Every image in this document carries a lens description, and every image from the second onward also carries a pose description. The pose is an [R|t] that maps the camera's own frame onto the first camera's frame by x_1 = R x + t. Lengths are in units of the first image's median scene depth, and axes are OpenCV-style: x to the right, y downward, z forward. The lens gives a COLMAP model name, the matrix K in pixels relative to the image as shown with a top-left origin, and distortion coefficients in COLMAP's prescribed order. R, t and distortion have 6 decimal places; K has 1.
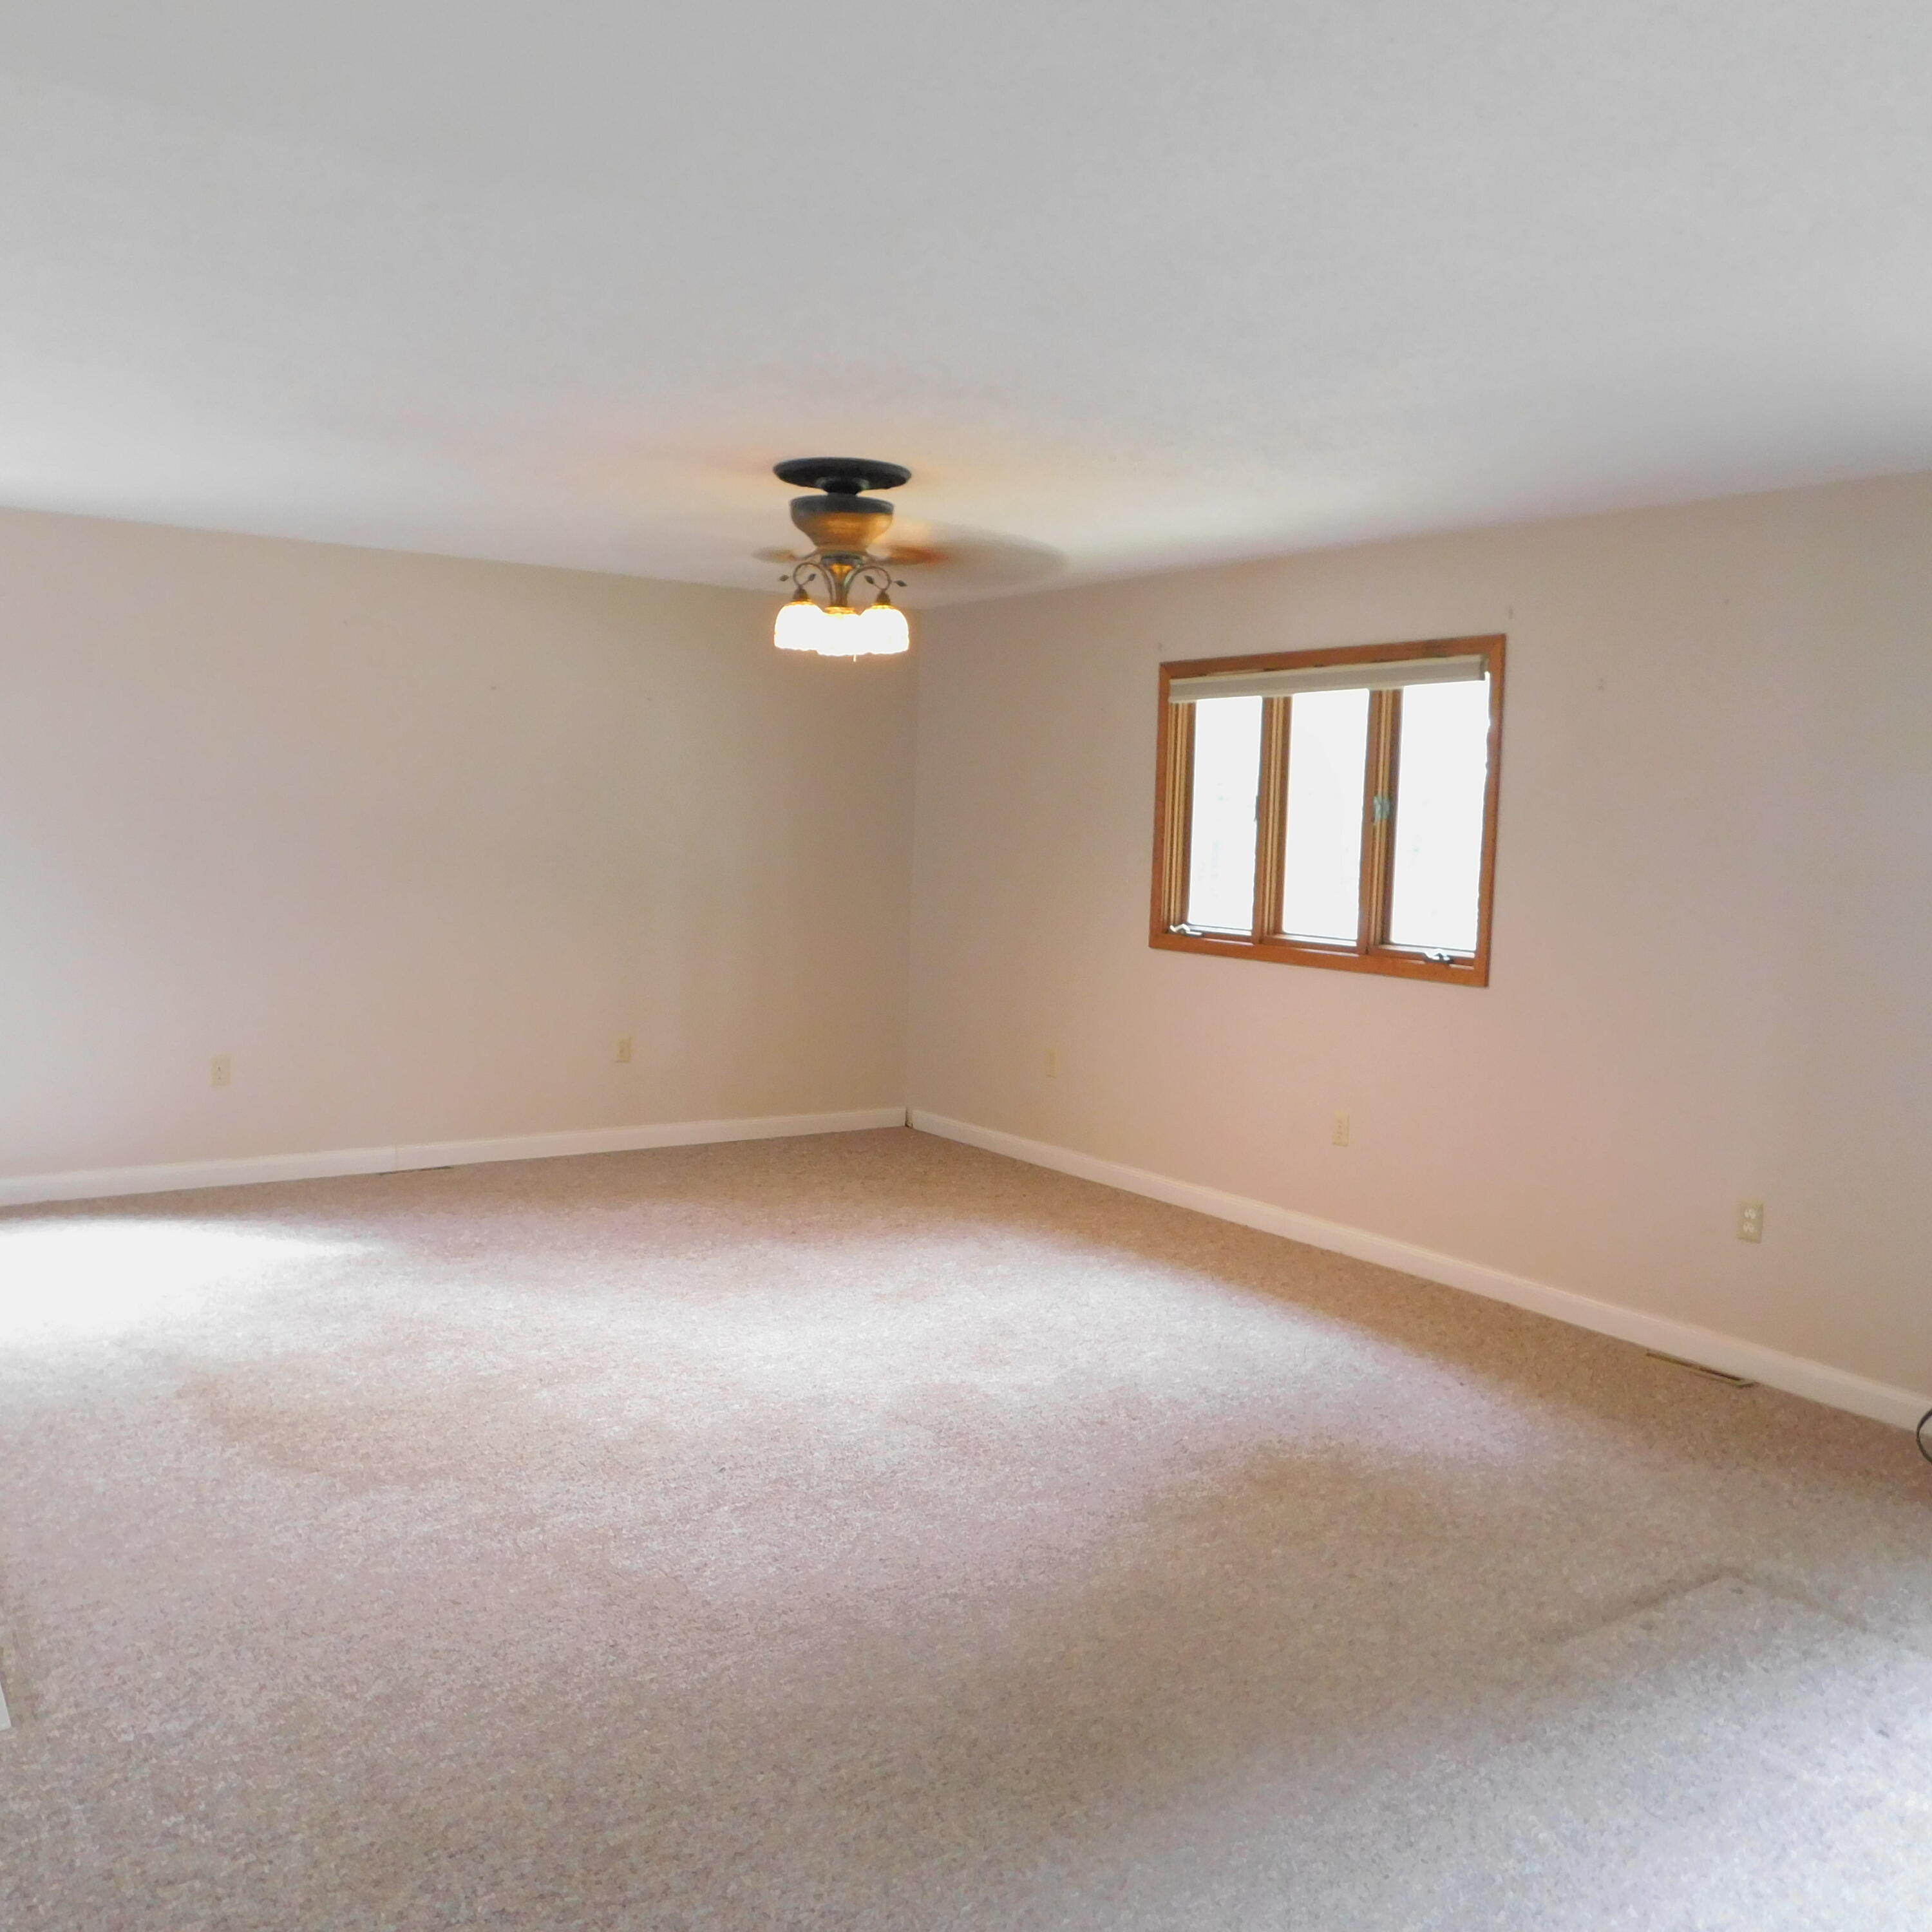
lens RADIAL K [[1696.3, 0, 964.0], [0, 1696.3, 971.8], [0, 0, 1]] dist [-0.070614, 0.053817]
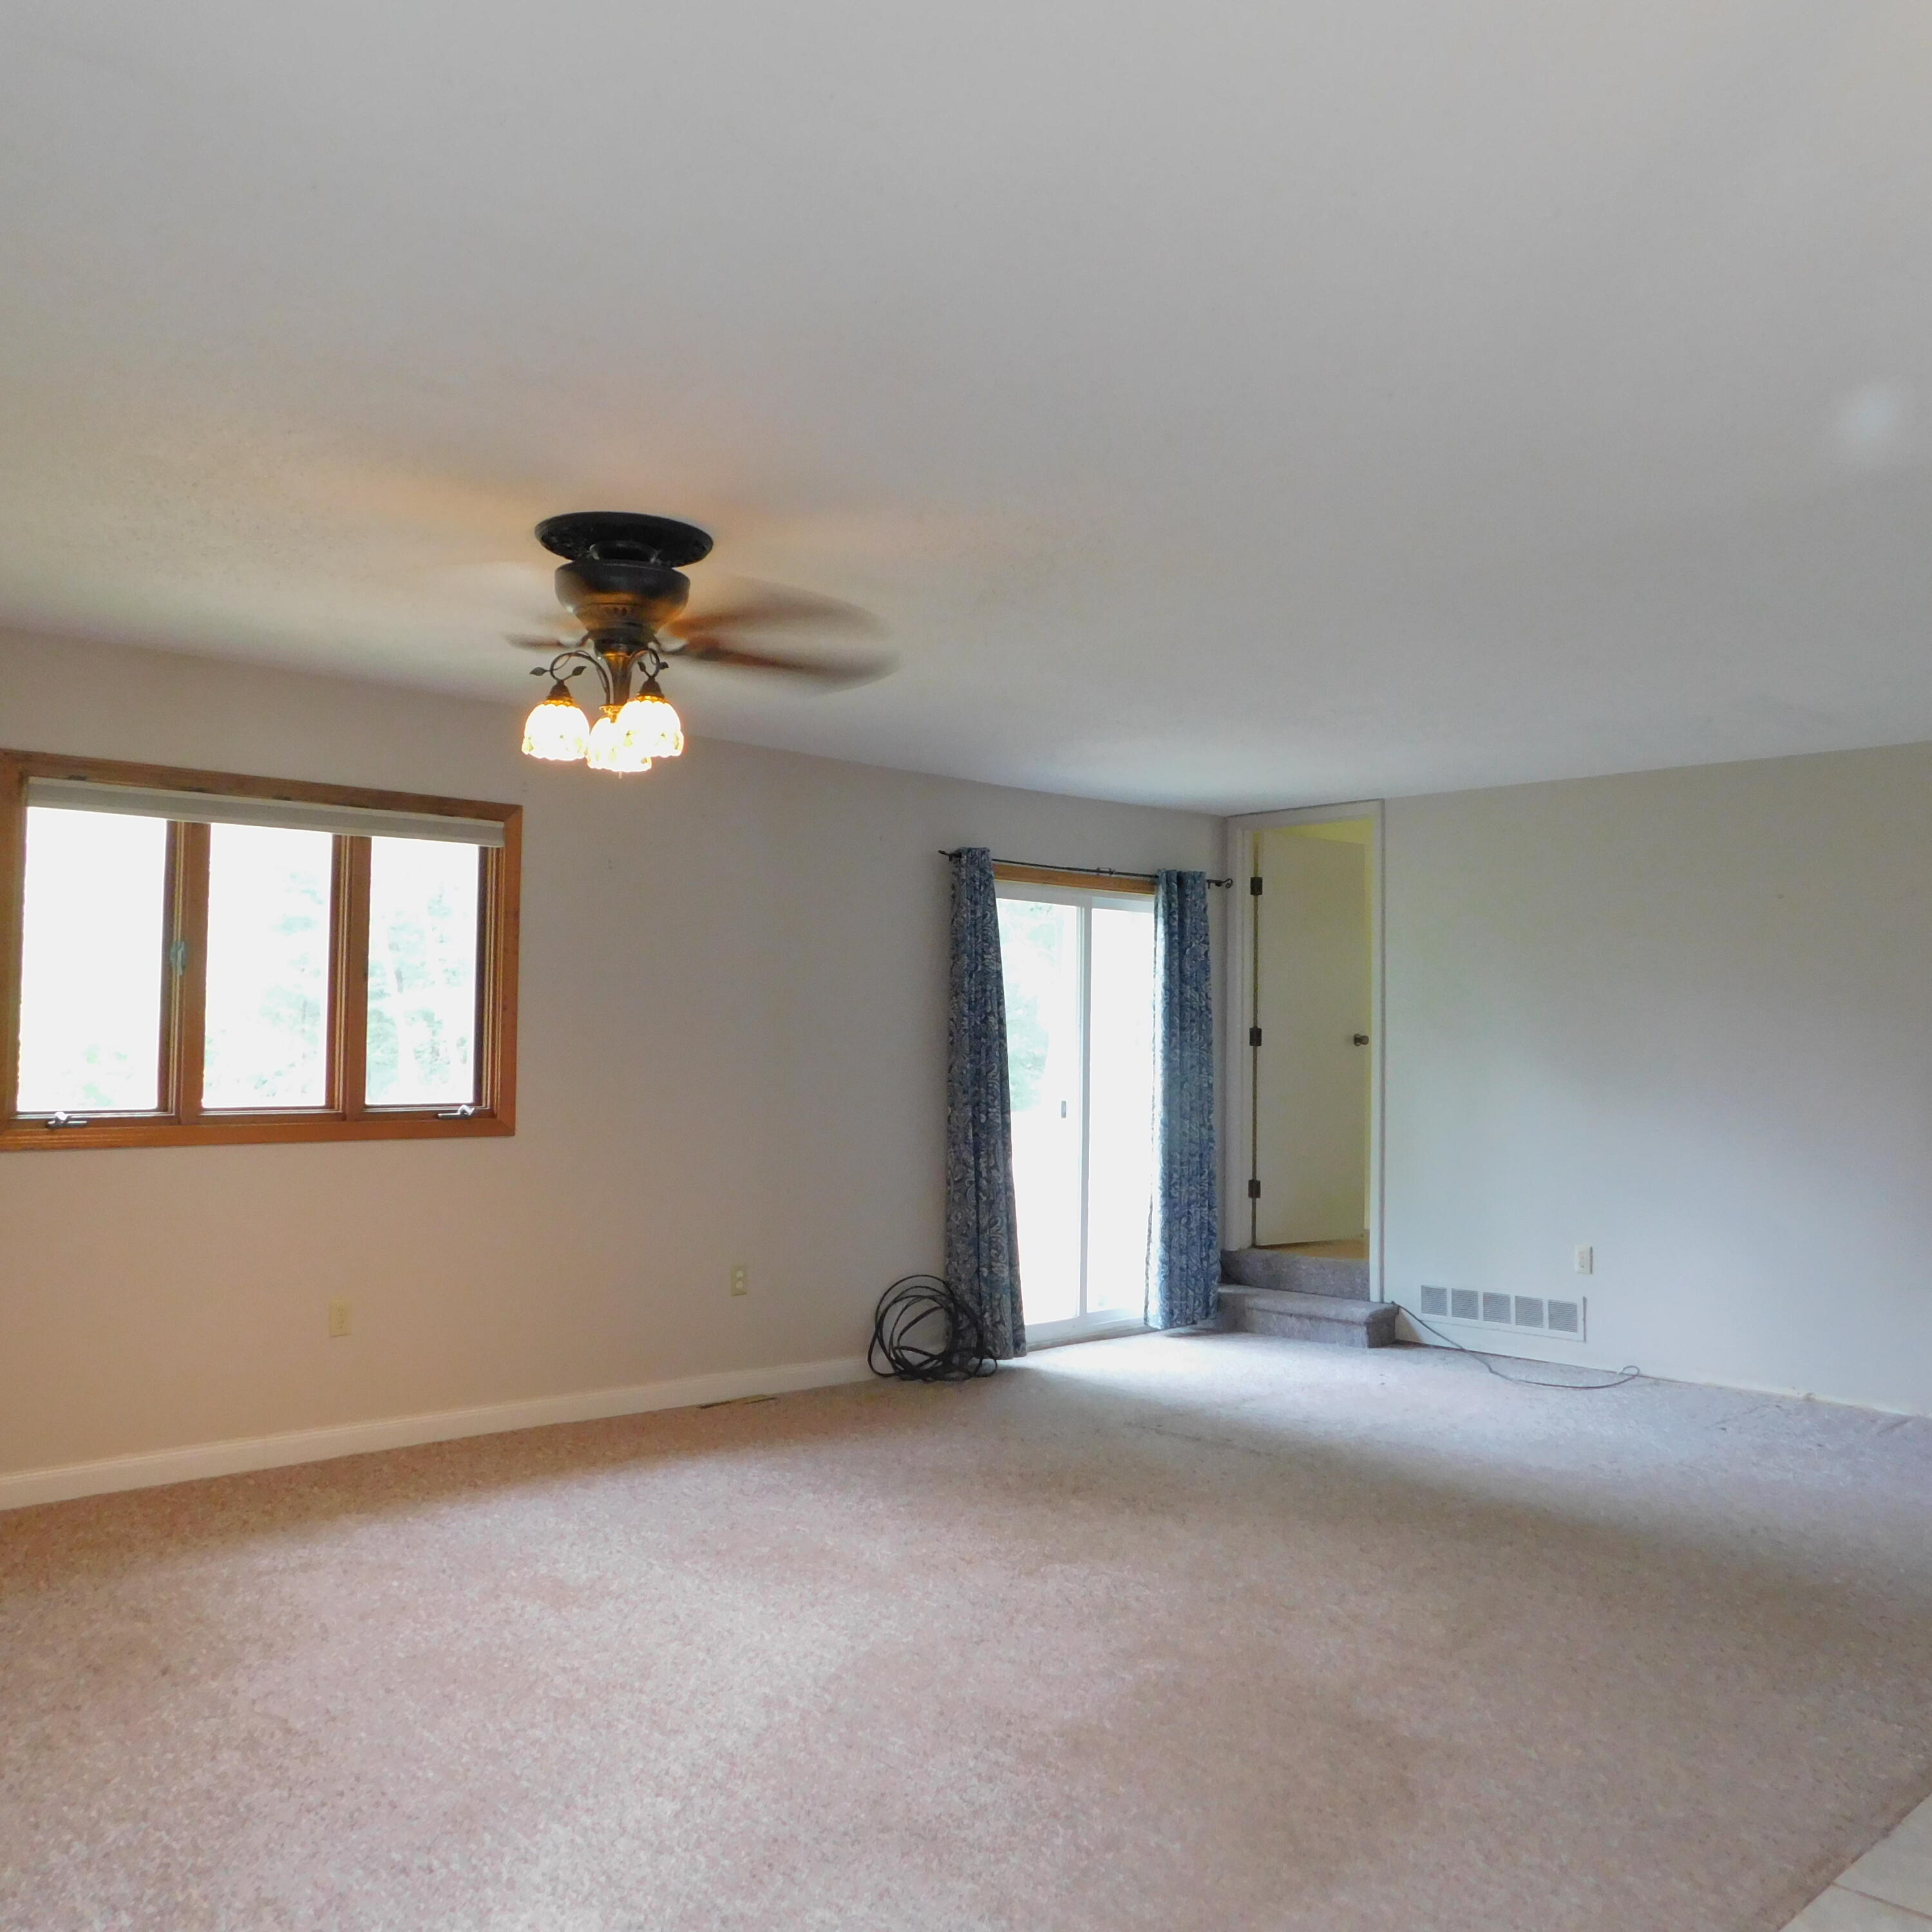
lens RADIAL K [[1696.3, 0, 964.0], [0, 1696.3, 971.8], [0, 0, 1]] dist [-0.070614, 0.053817]
pose [[-0.127018, 0.002074, 0.991898, -0.861785], [0.067629, 0.997689, 0.006574, -0.090080], [-0.989592, 0.067916, -0.126864, 0.939822]]
